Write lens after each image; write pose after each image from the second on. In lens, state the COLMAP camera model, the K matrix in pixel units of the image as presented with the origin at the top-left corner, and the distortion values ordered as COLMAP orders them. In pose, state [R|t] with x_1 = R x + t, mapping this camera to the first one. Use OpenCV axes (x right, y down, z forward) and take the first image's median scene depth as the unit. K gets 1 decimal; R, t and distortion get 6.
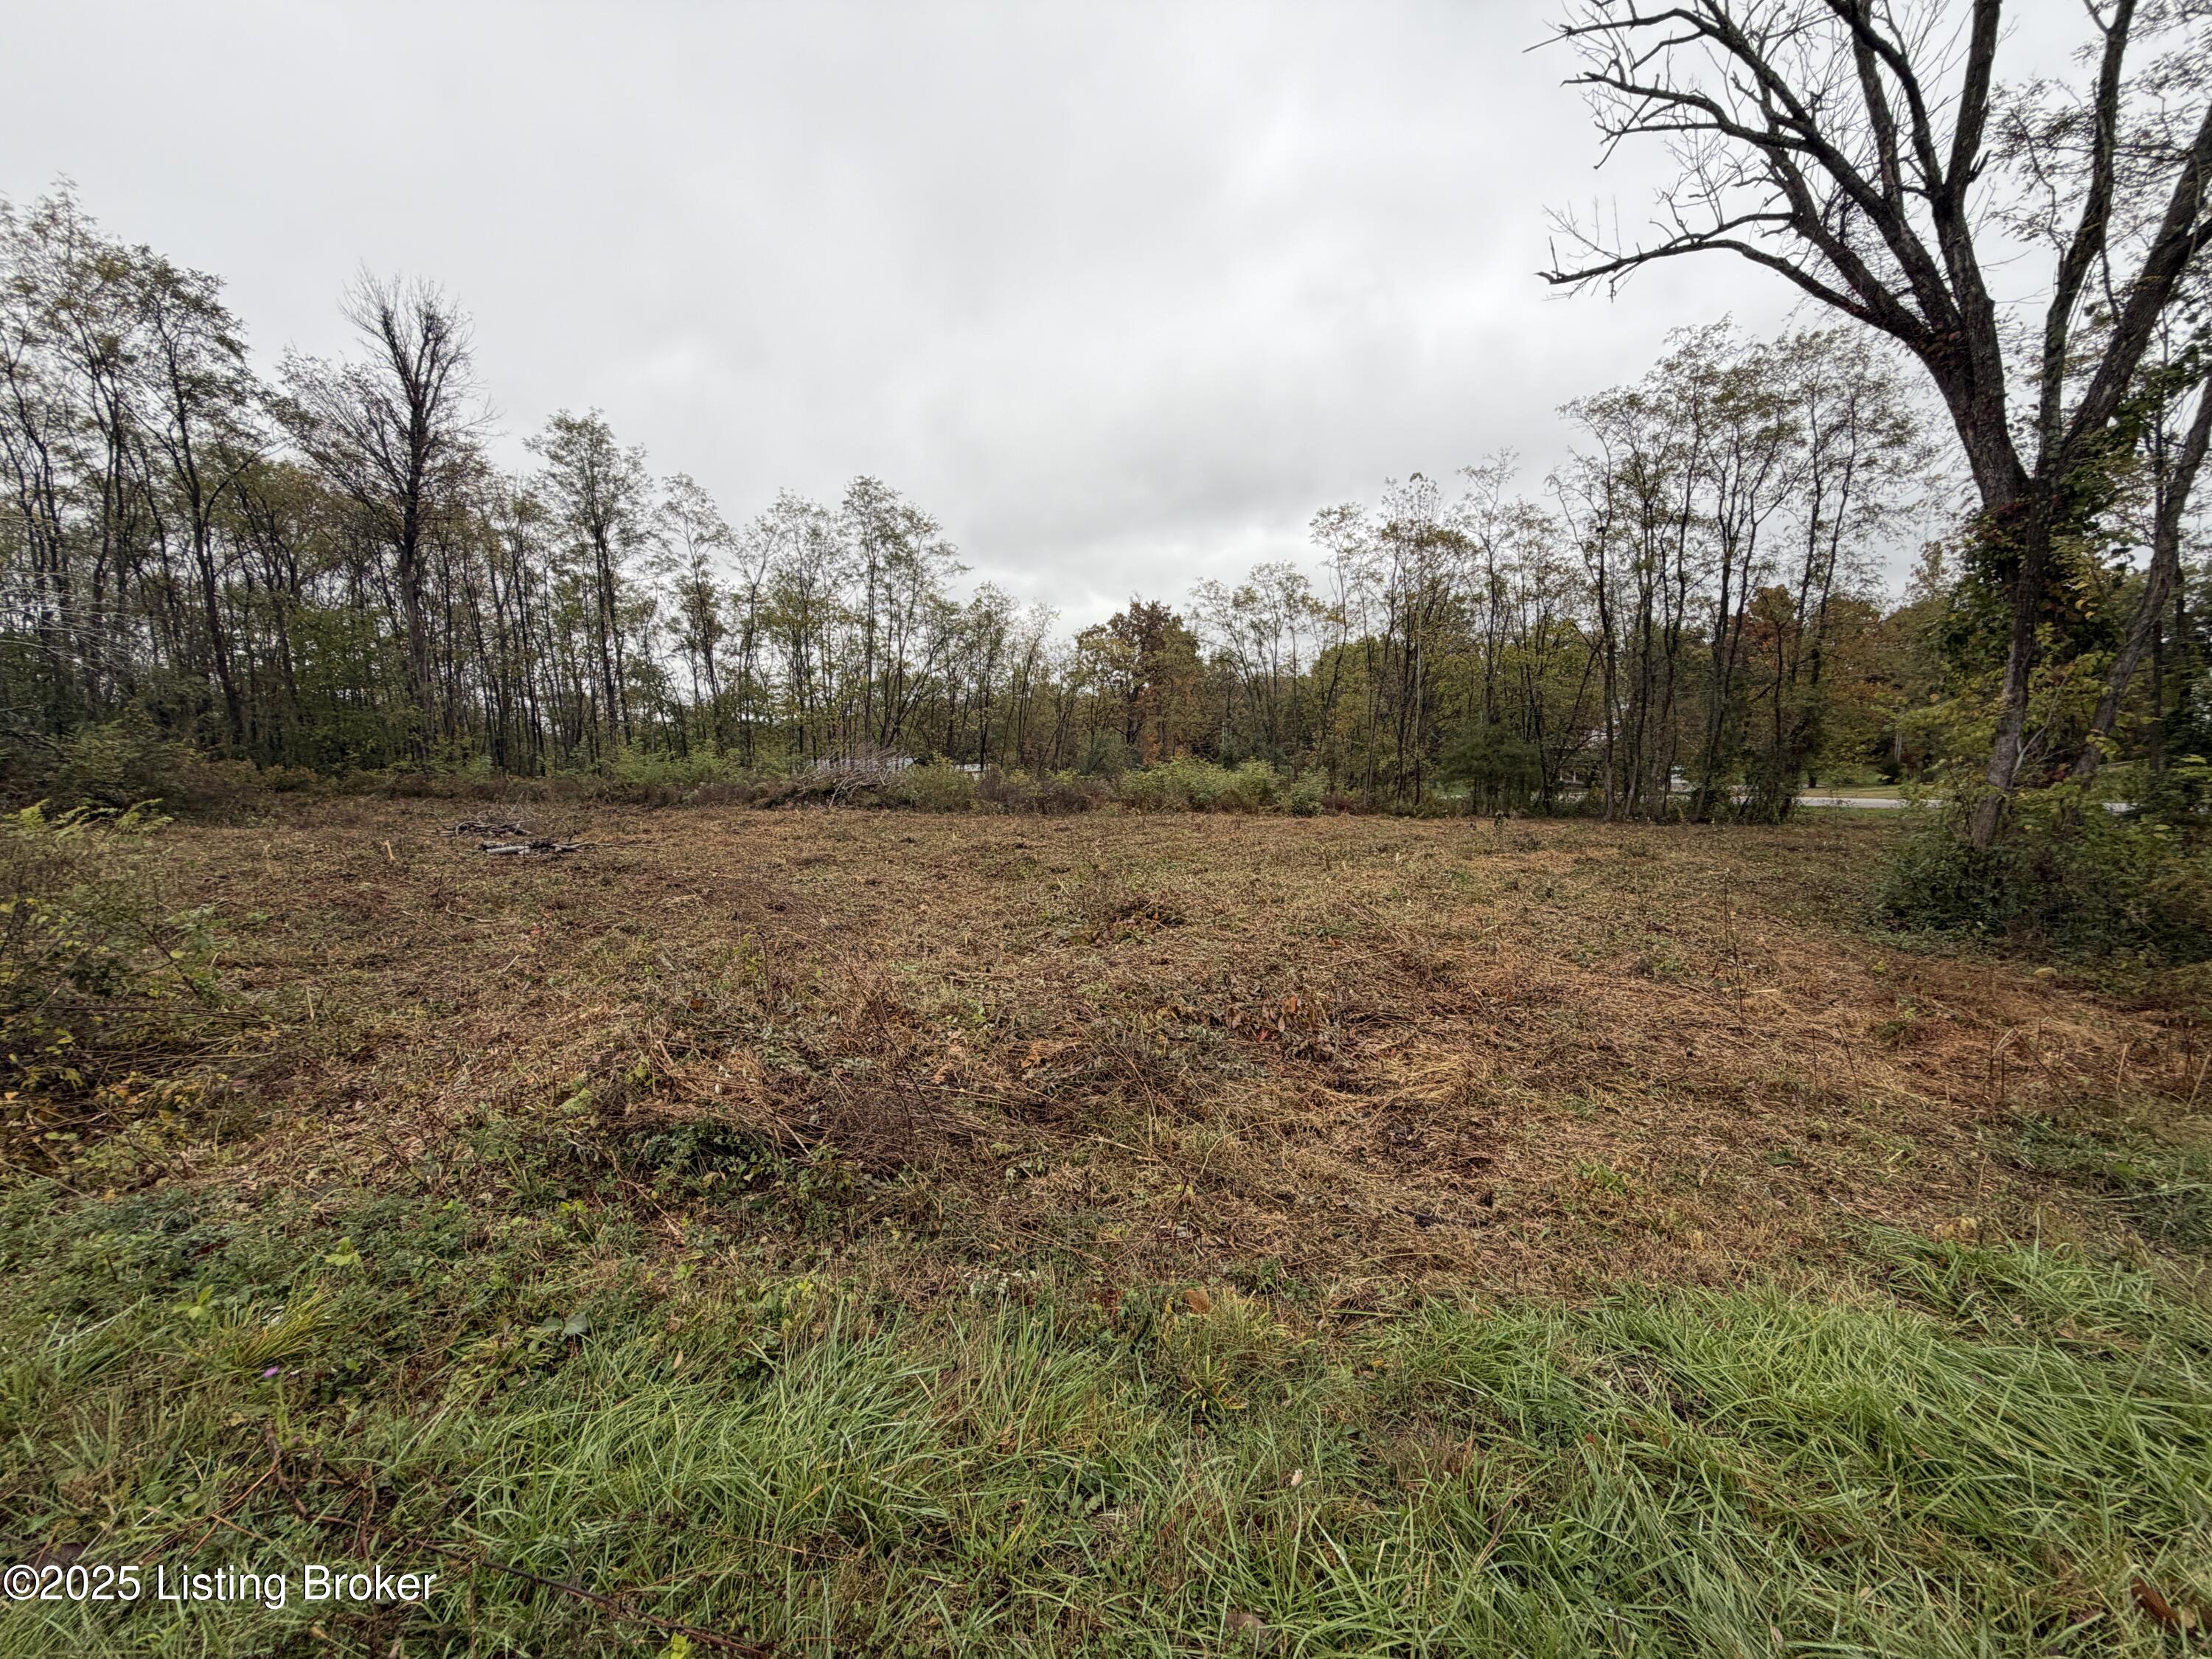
lens RADIAL K [[876.3, 0, 1100.0], [0, 876.3, 826.3], [0, 0, 1]] dist [-0.001446, -0.000015]
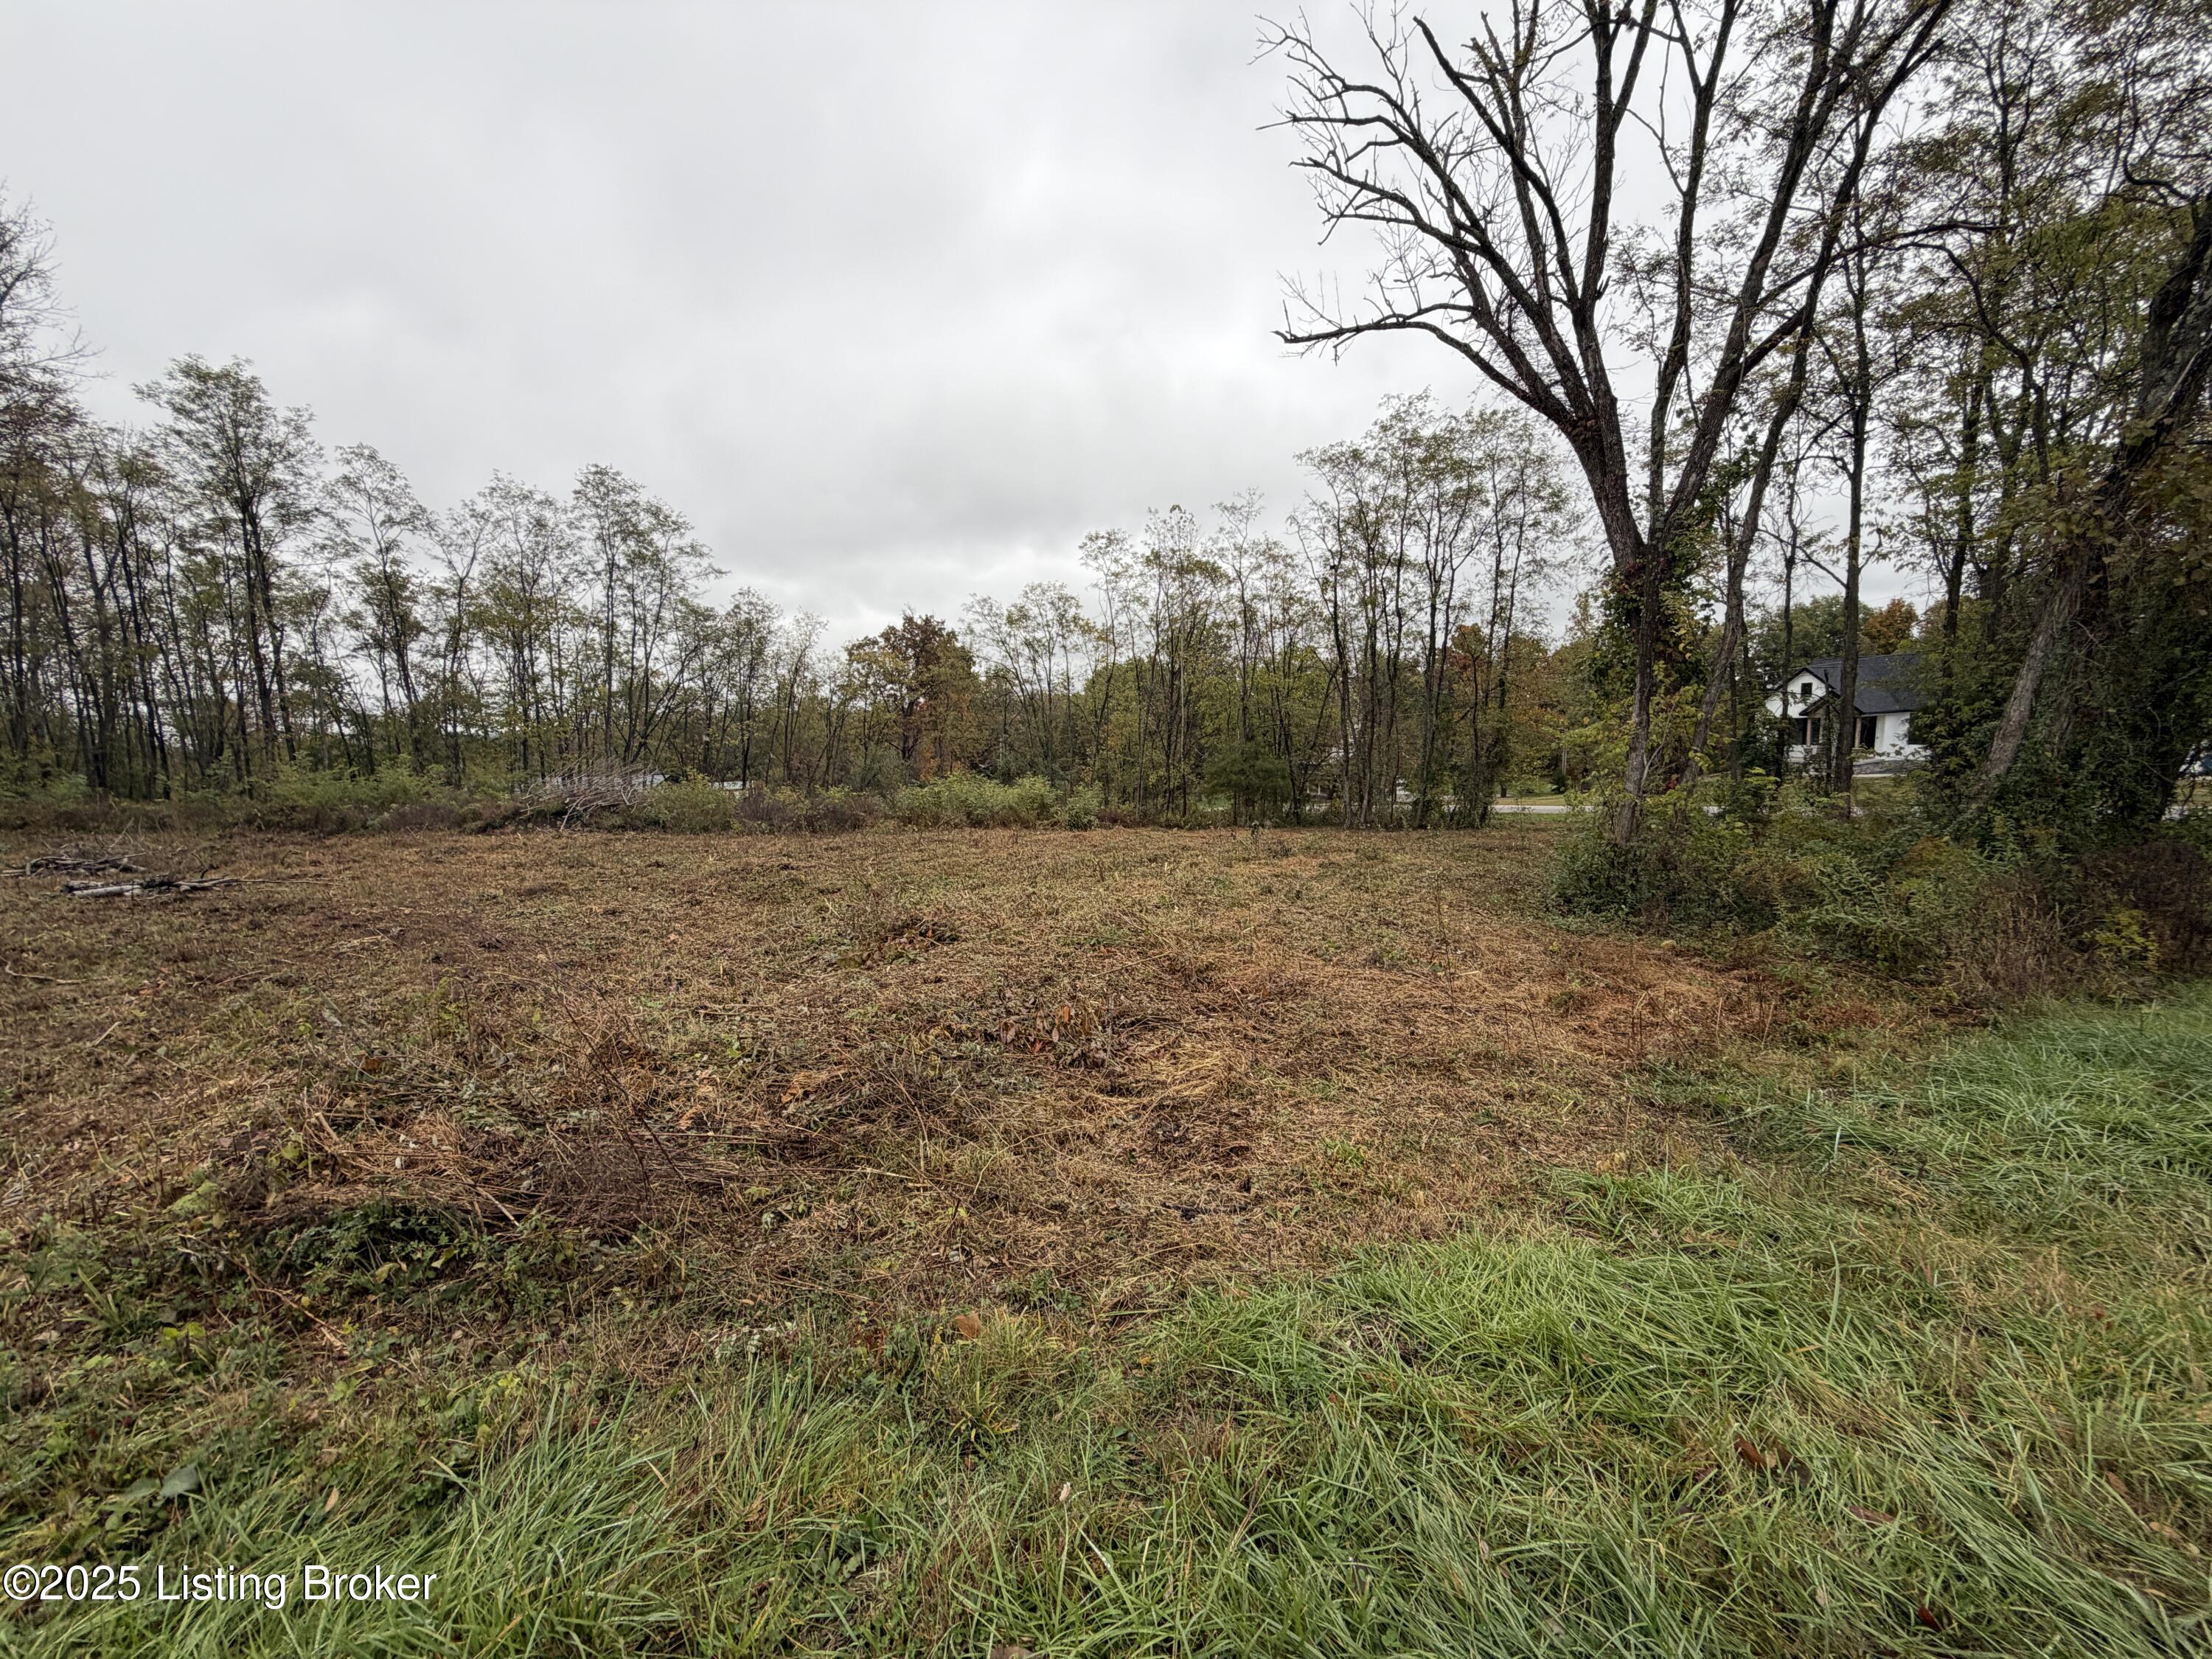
lens RADIAL K [[876.3, 0, 1100.0], [0, 876.3, 826.3], [0, 0, 1]] dist [-0.001446, -0.000015]
pose [[0.968586, -0.018731, 0.247973, 0.004767], [0.023201, 0.999617, -0.015115, 0.001165], [-0.247595, 0.020393, 0.968649, 0.002447]]
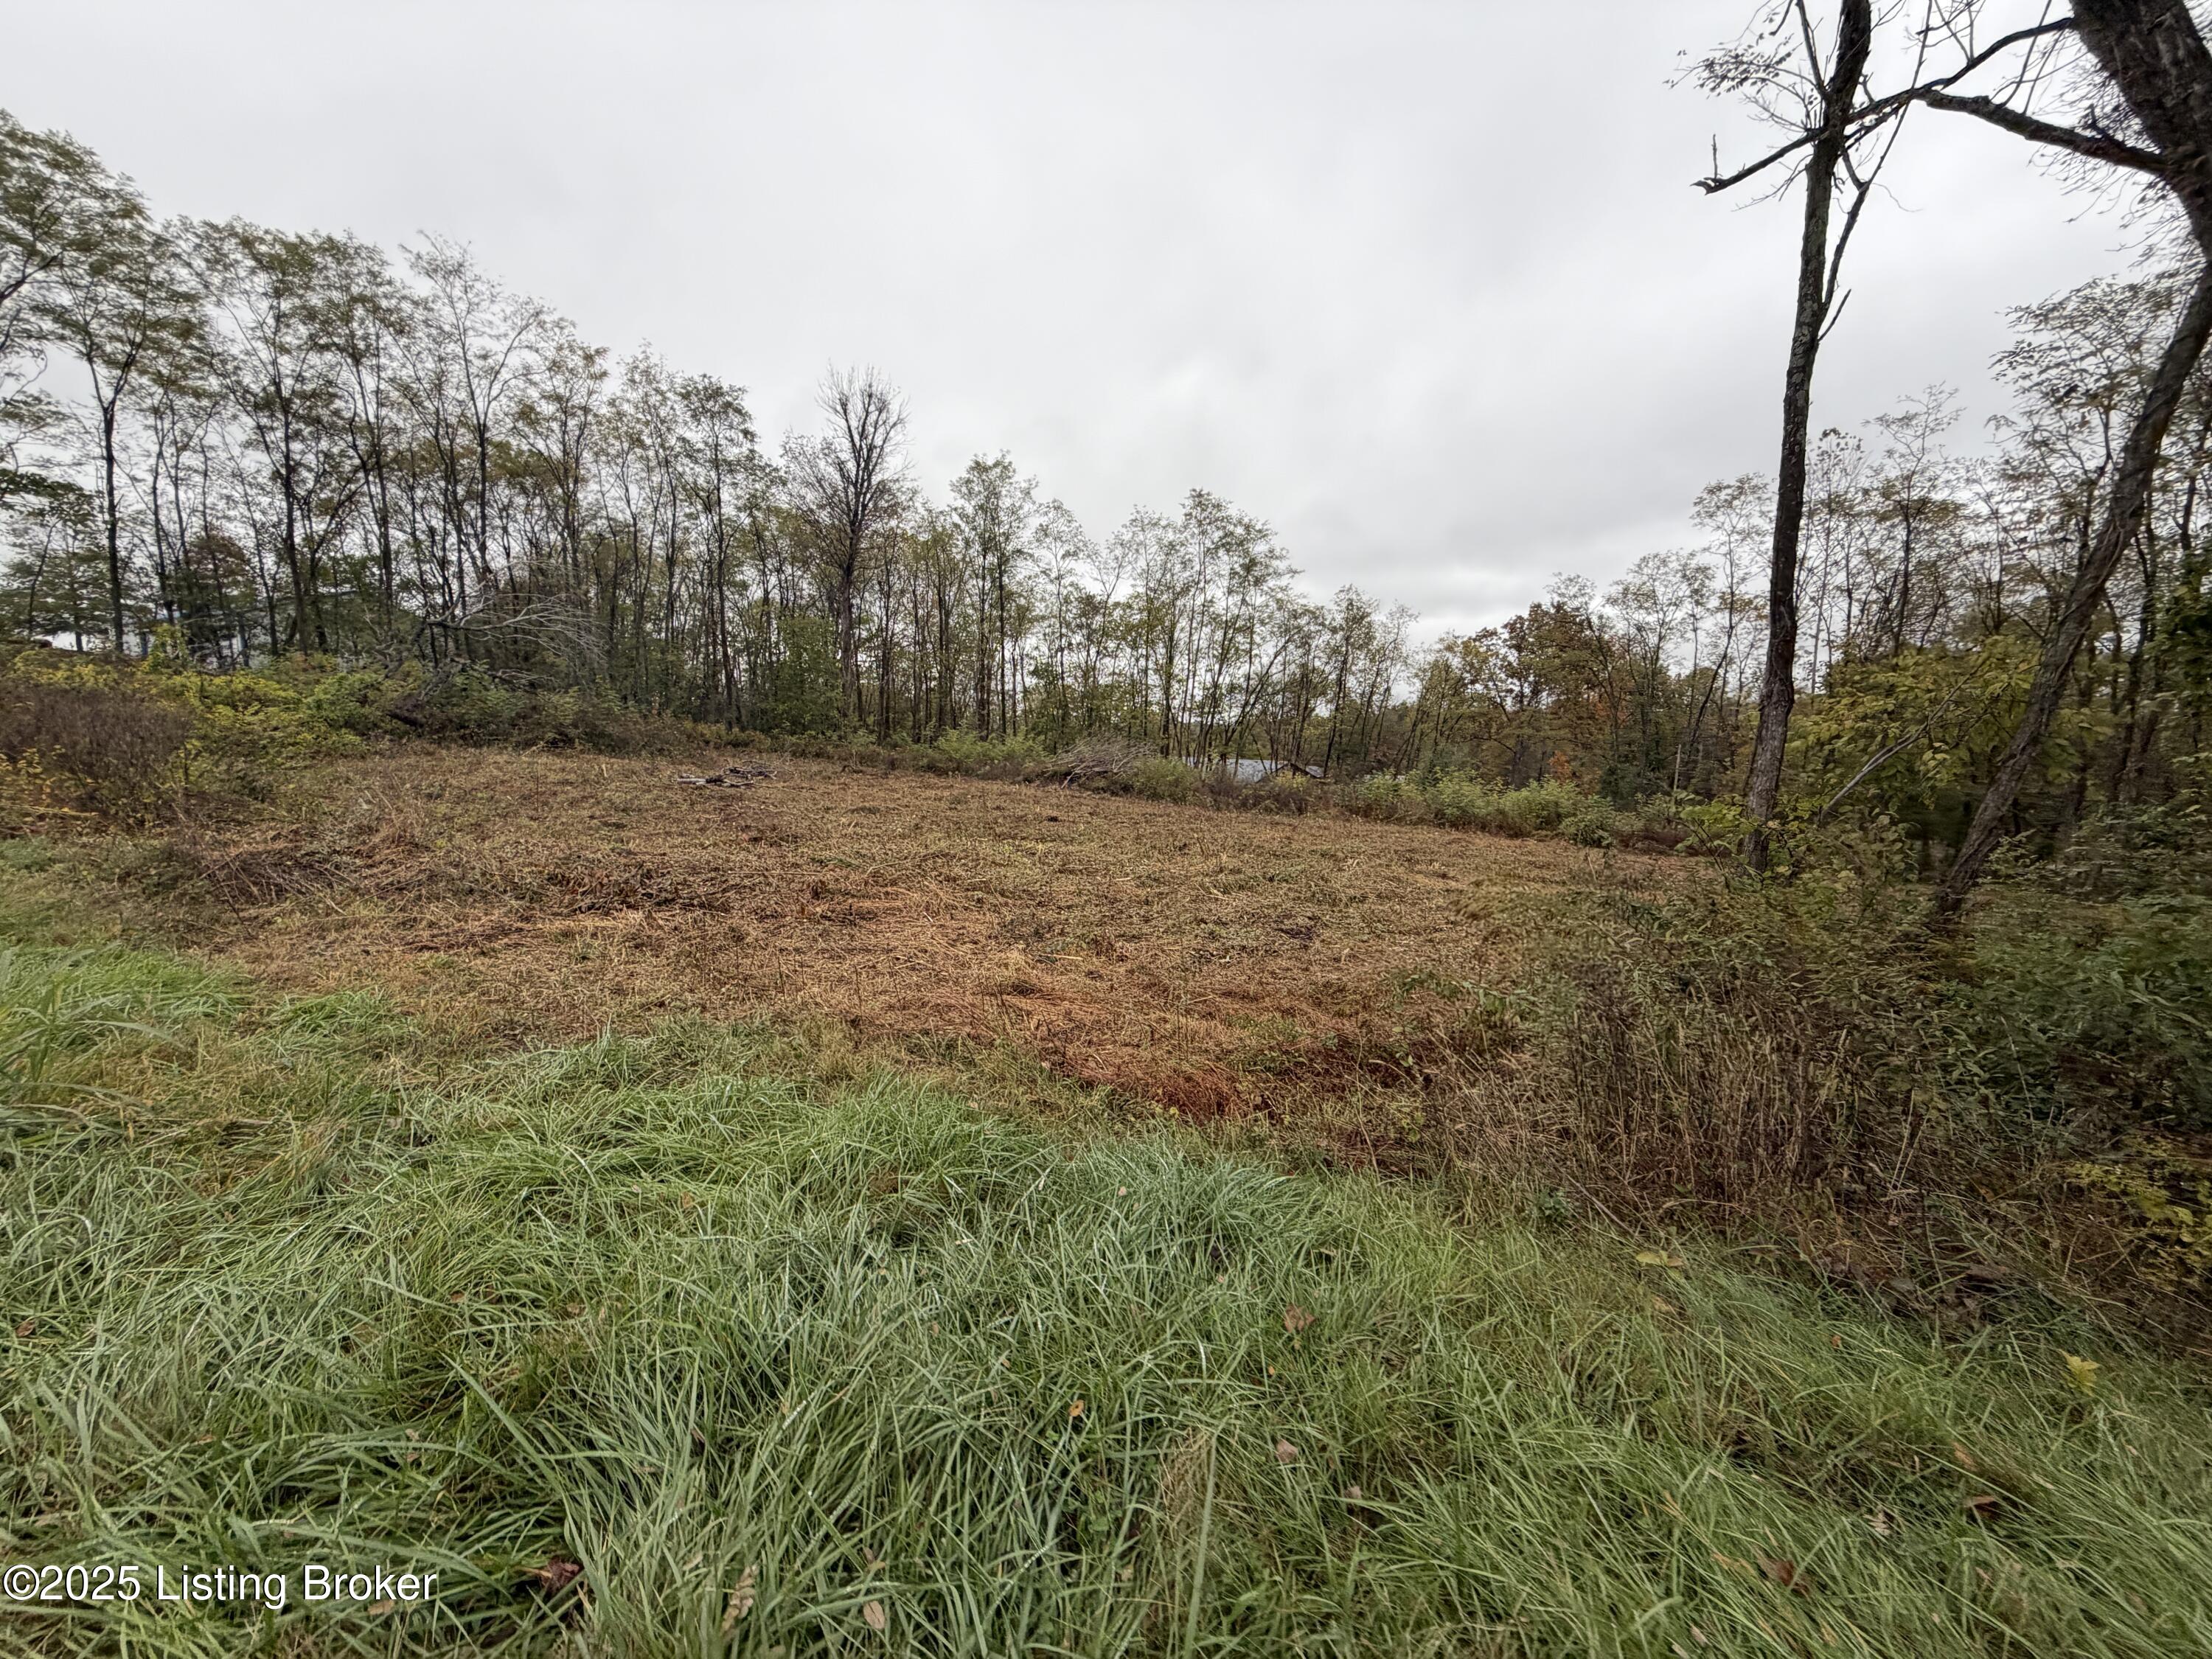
lens RADIAL K [[876.3, 0, 1100.0], [0, 876.3, 826.3], [0, 0, 1]] dist [-0.001446, -0.000015]
pose [[0.880831, 0.098062, -0.463163, 0.619589], [-0.101710, 0.994666, 0.017164, 0.008656], [0.462375, 0.031990, 0.886107, 0.056938]]
